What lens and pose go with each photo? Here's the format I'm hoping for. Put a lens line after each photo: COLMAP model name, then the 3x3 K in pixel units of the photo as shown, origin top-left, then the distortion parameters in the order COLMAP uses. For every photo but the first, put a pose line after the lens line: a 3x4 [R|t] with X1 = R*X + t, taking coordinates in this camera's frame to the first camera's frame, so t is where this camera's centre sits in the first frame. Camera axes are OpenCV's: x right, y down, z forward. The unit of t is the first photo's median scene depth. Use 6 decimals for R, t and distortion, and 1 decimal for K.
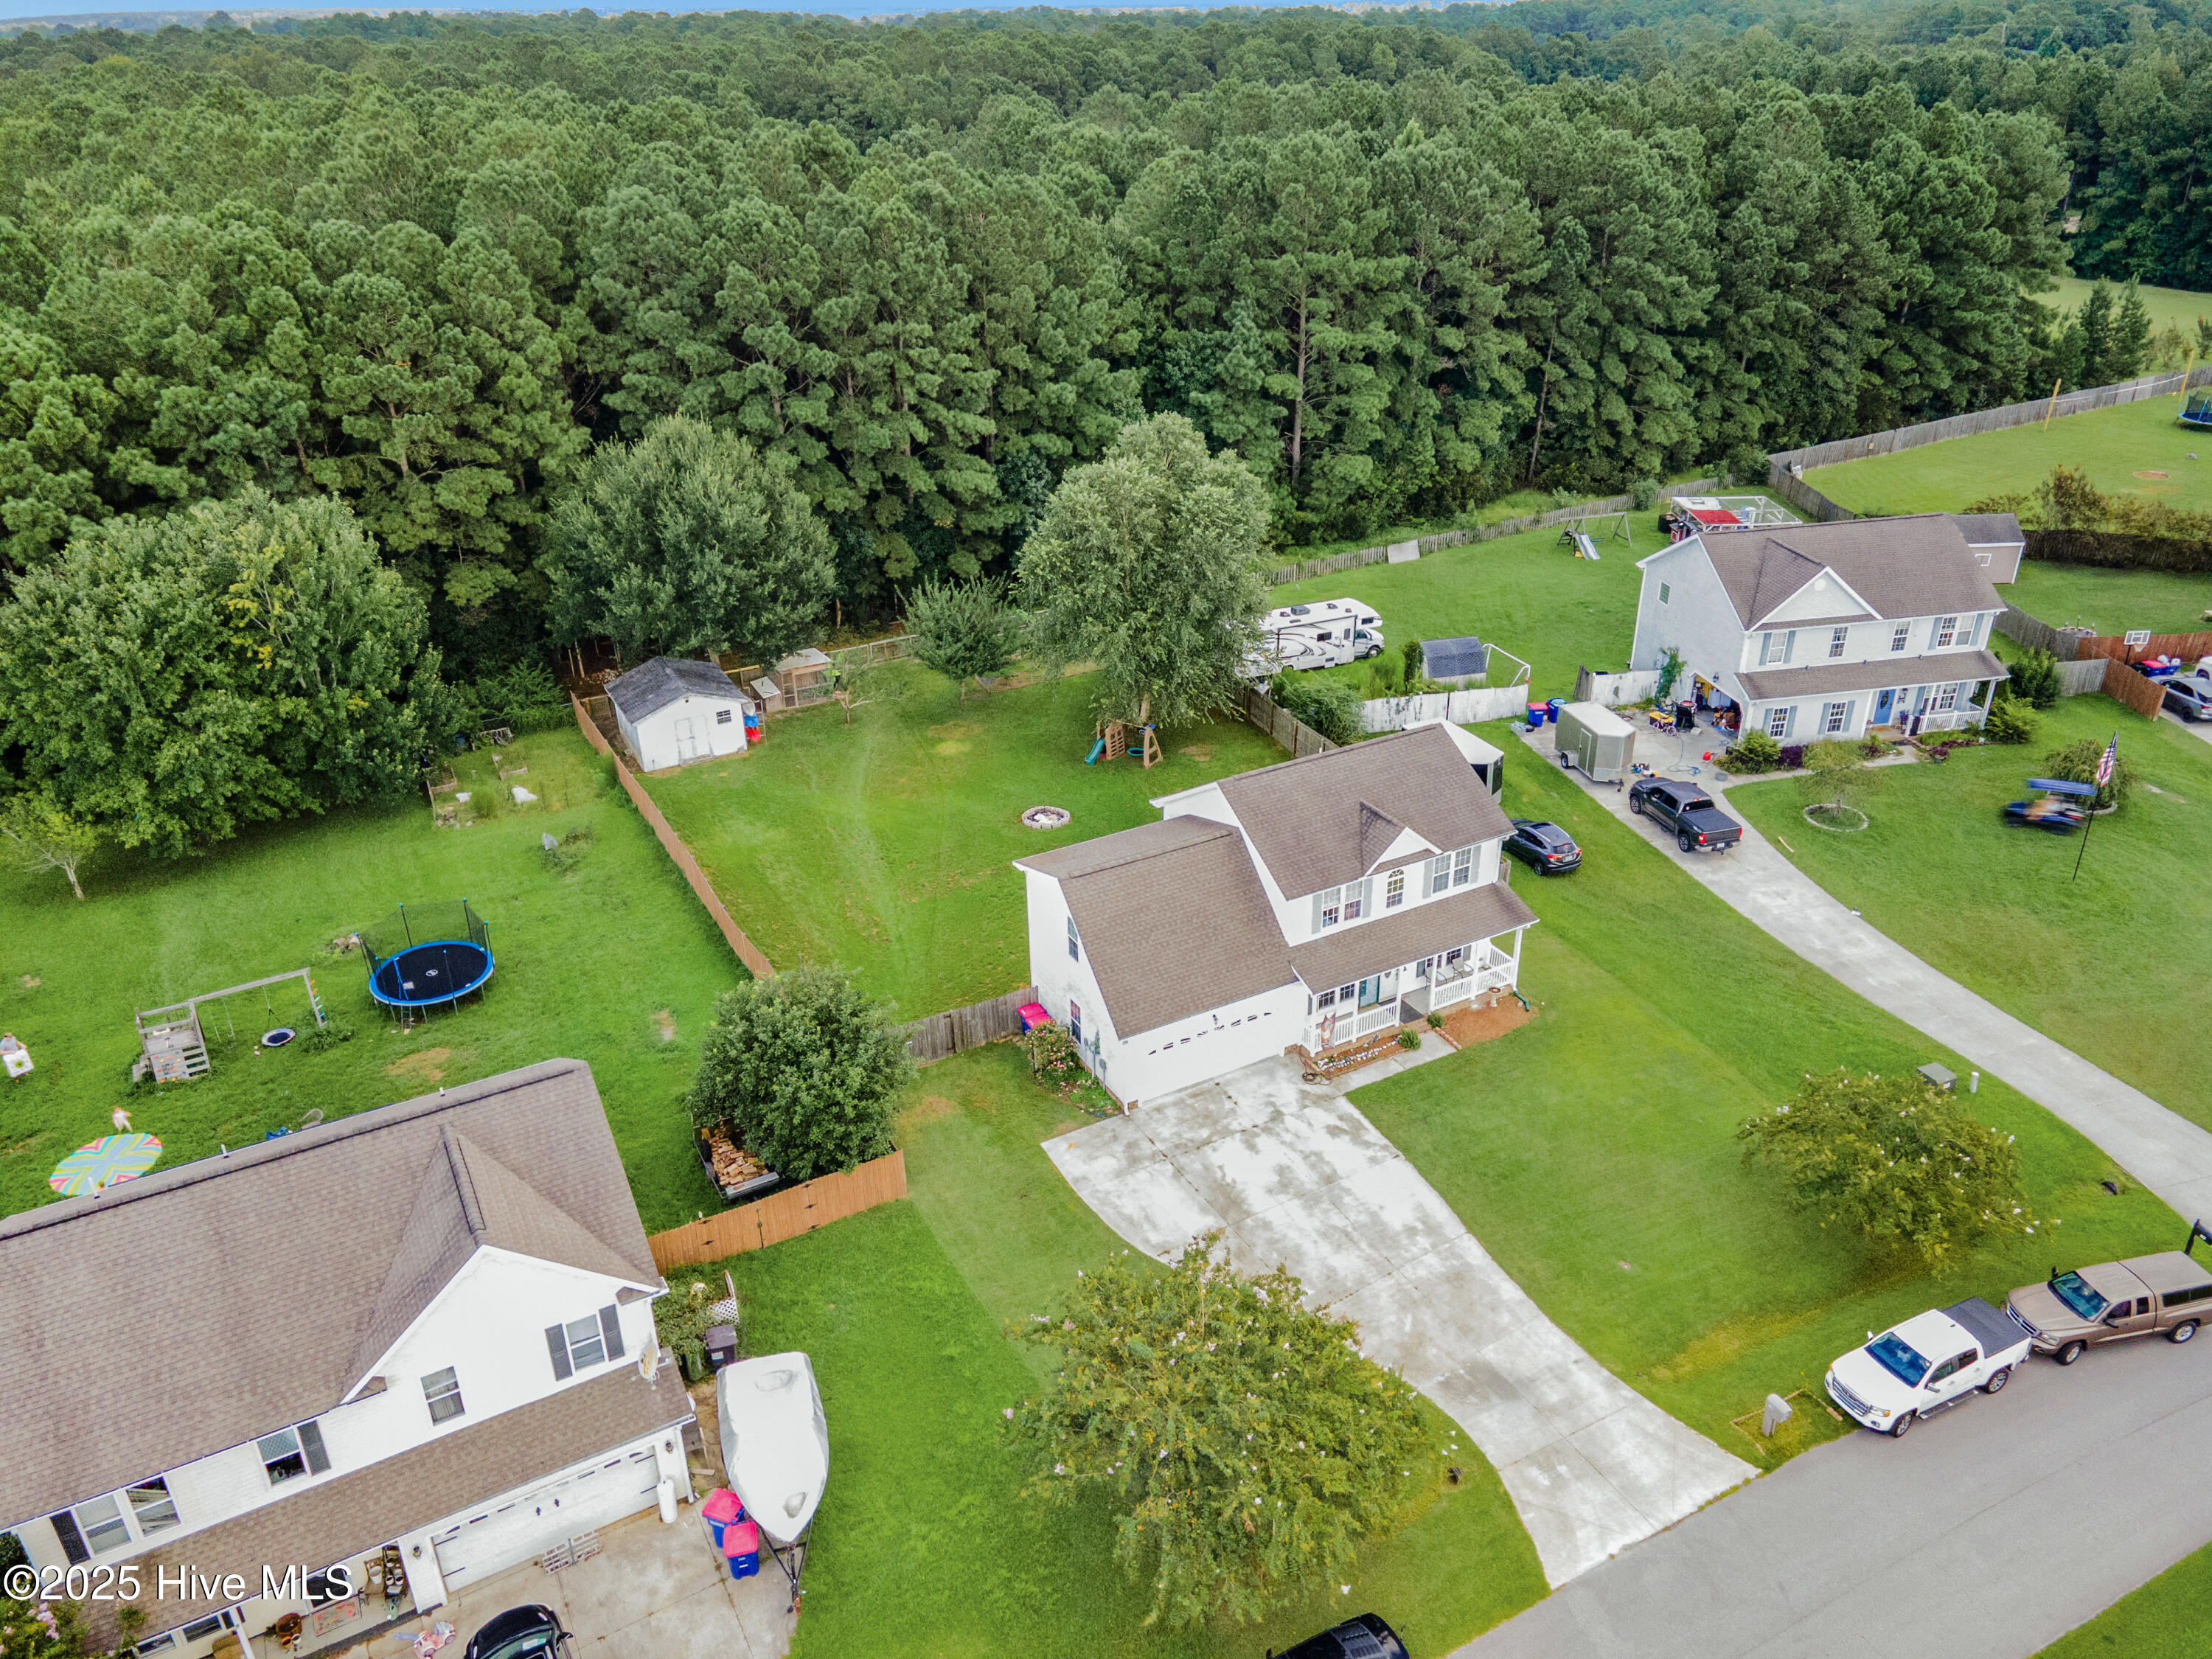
lens RADIAL K [[1615.3, 0, 1118.2], [0, 1615.3, 829.6], [0, 0, 1]] dist [0.040197, 0.011085]
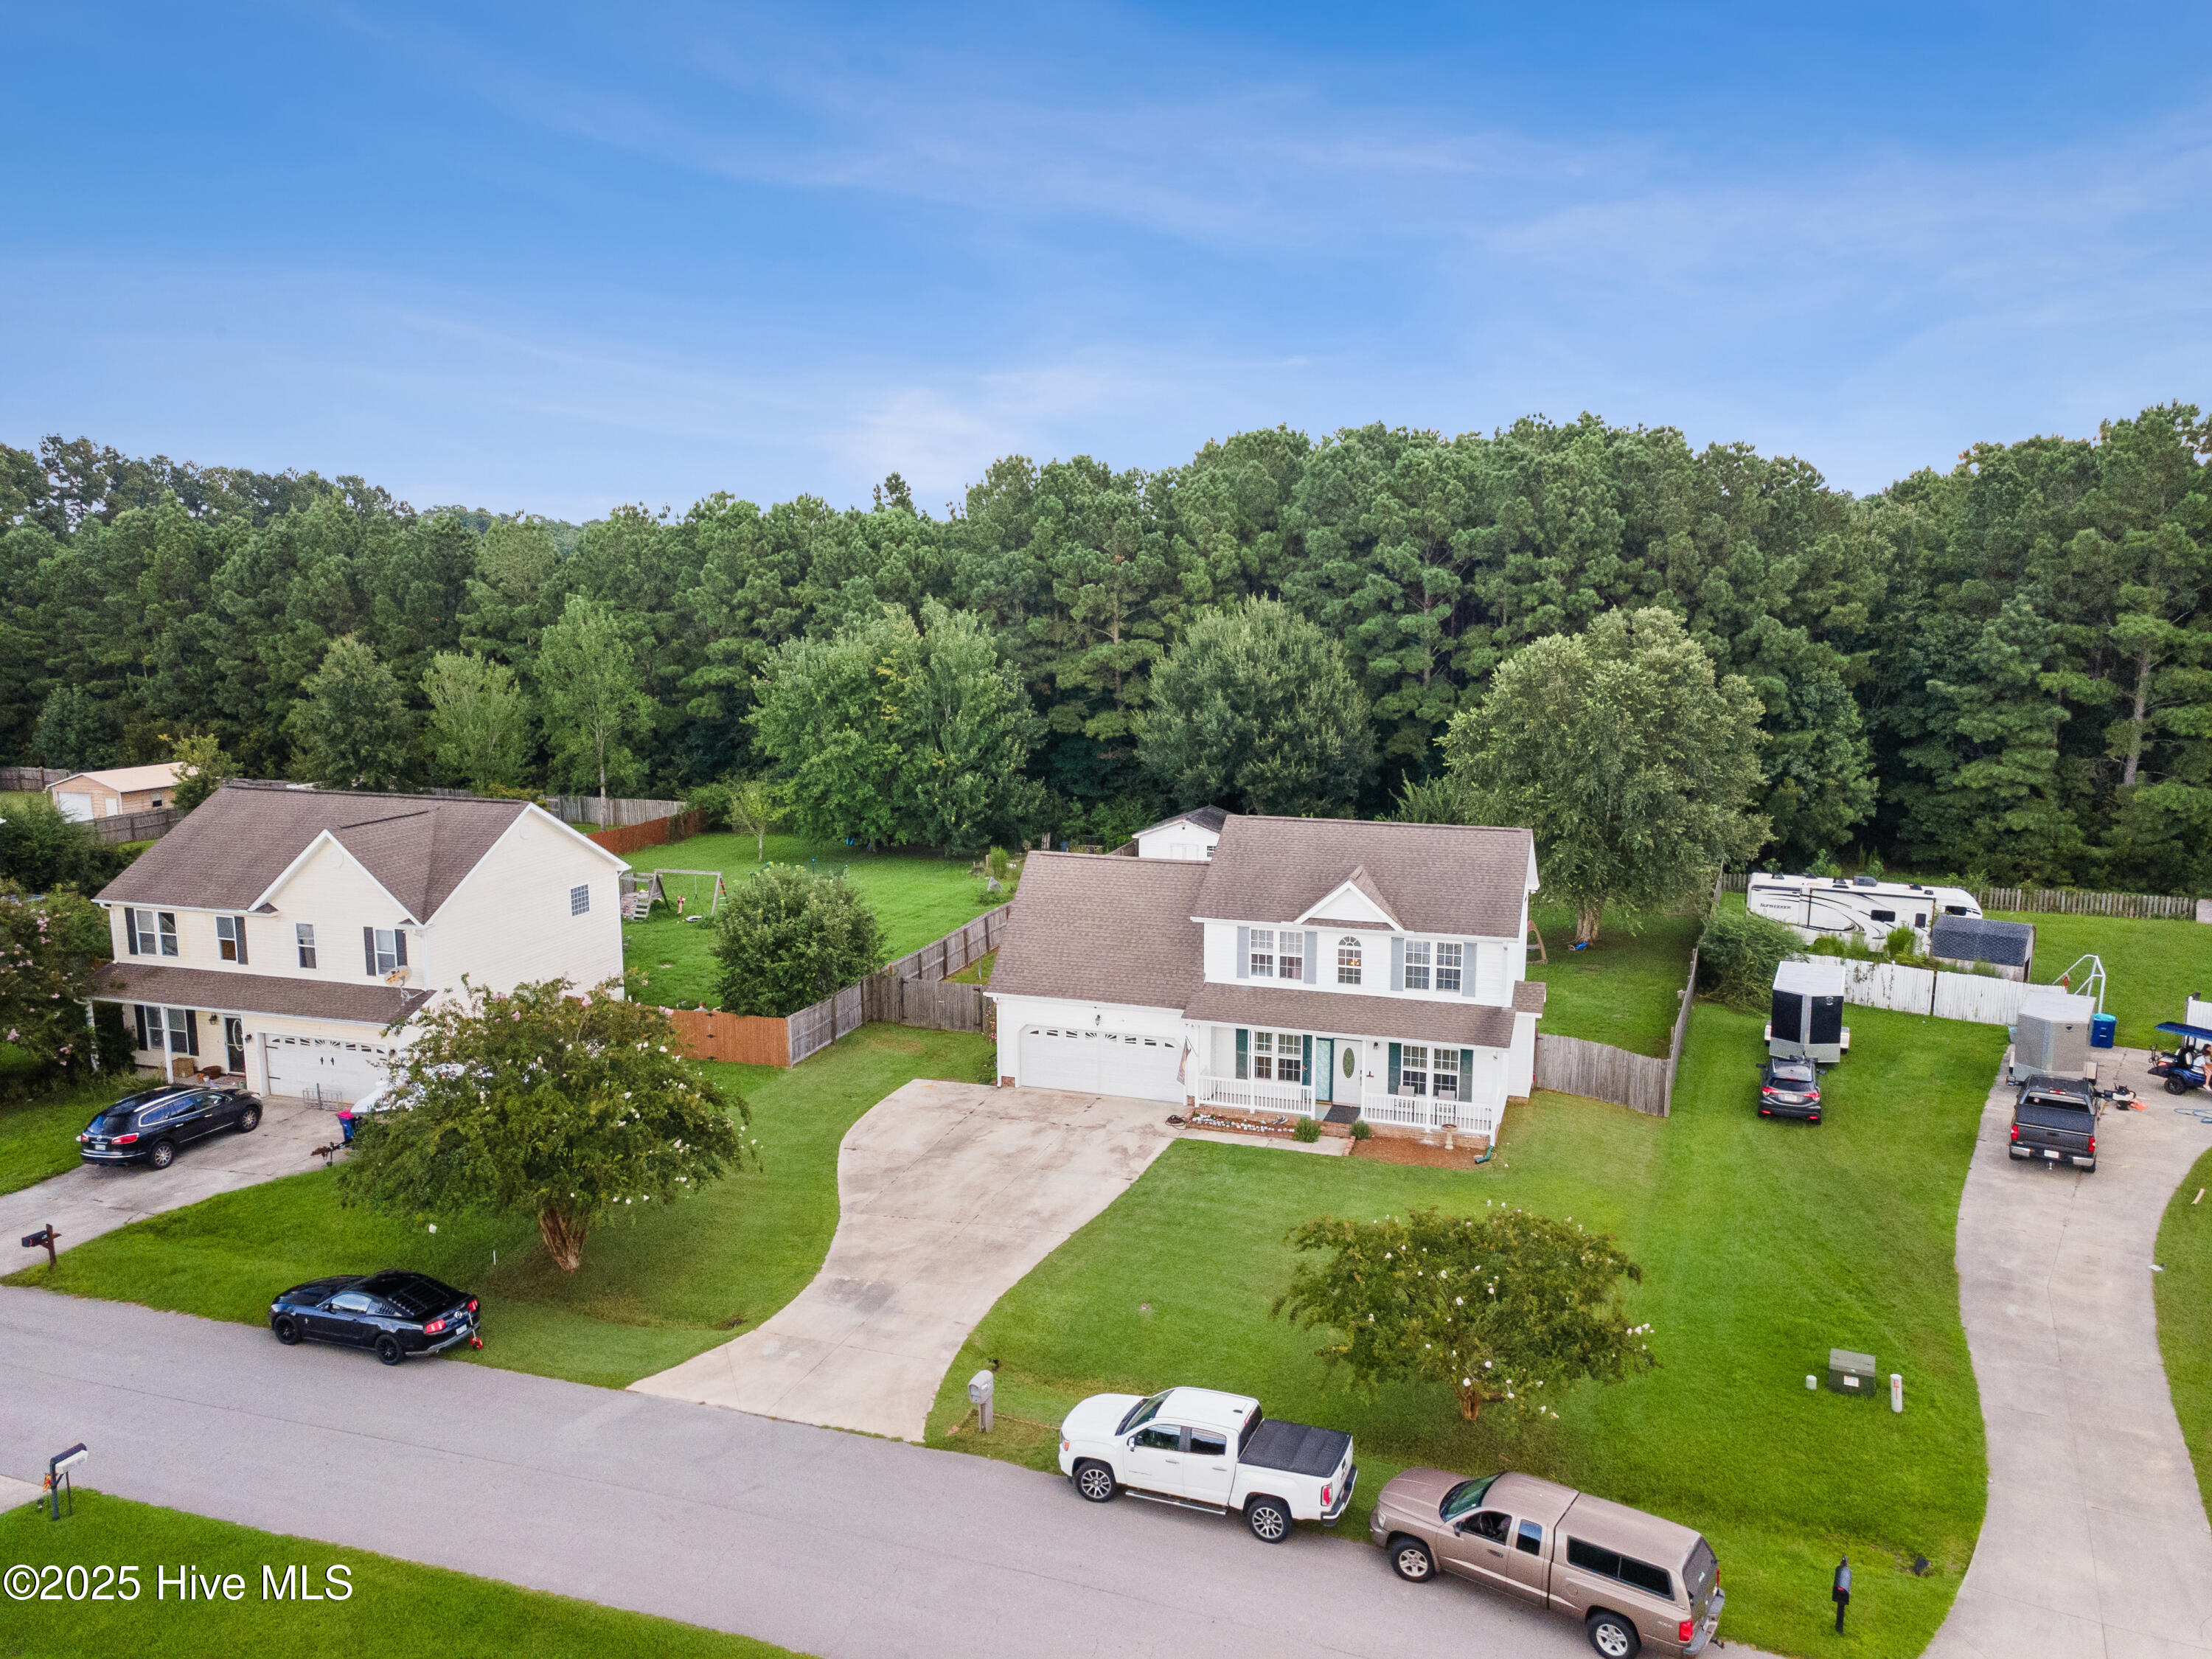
lens RADIAL K [[1615.3, 0, 1110.5], [0, 1615.3, 827.1], [0, 0, 1]] dist [0.040197, 0.011085]
pose [[0.674081, 0.132932, -0.726598, 0.731558], [-0.342619, 0.927723, -0.148128, 0.147337], [0.654391, 0.348796, 0.670905, 0.311699]]
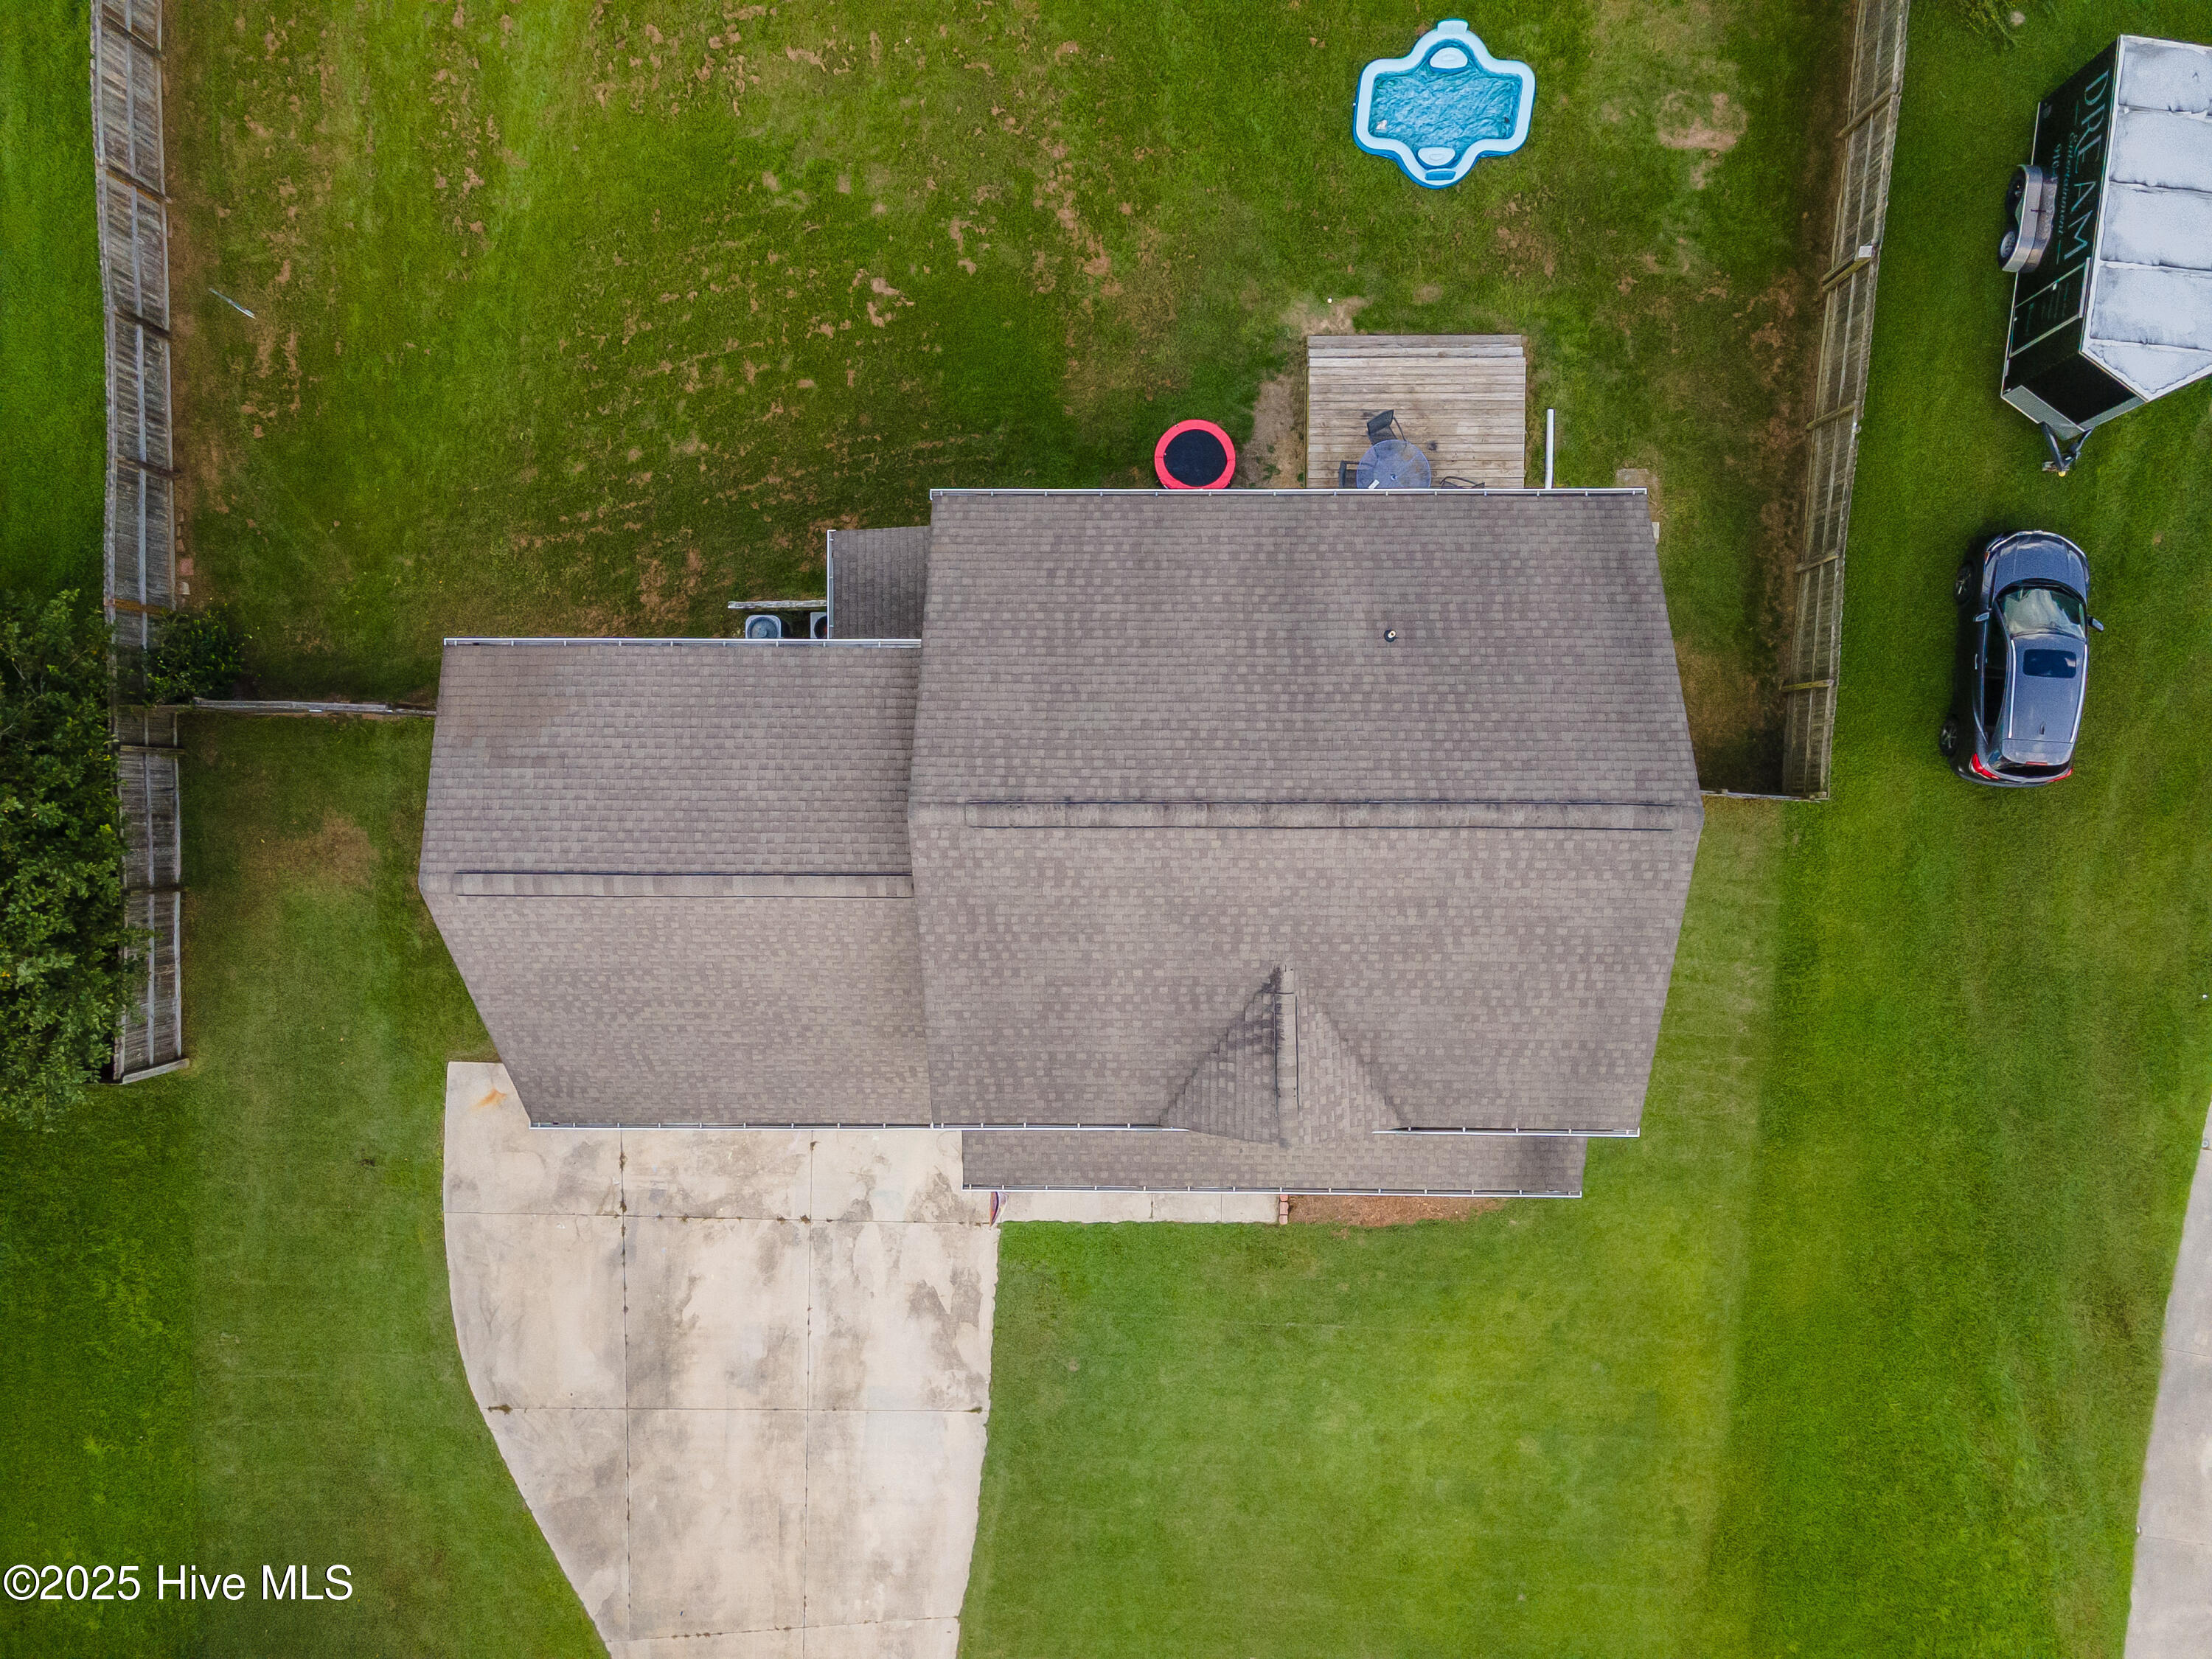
lens RADIAL K [[1615.3, 0, 1102.8], [0, 1615.3, 830.2], [0, 0, 1]] dist [0.040197, 0.011085]
pose [[0.871792, 0.489635, 0.015403, 0.095516], [-0.217136, 0.358043, 0.908106, -0.374363], [0.439125, -0.795024, 0.418457, 0.882164]]
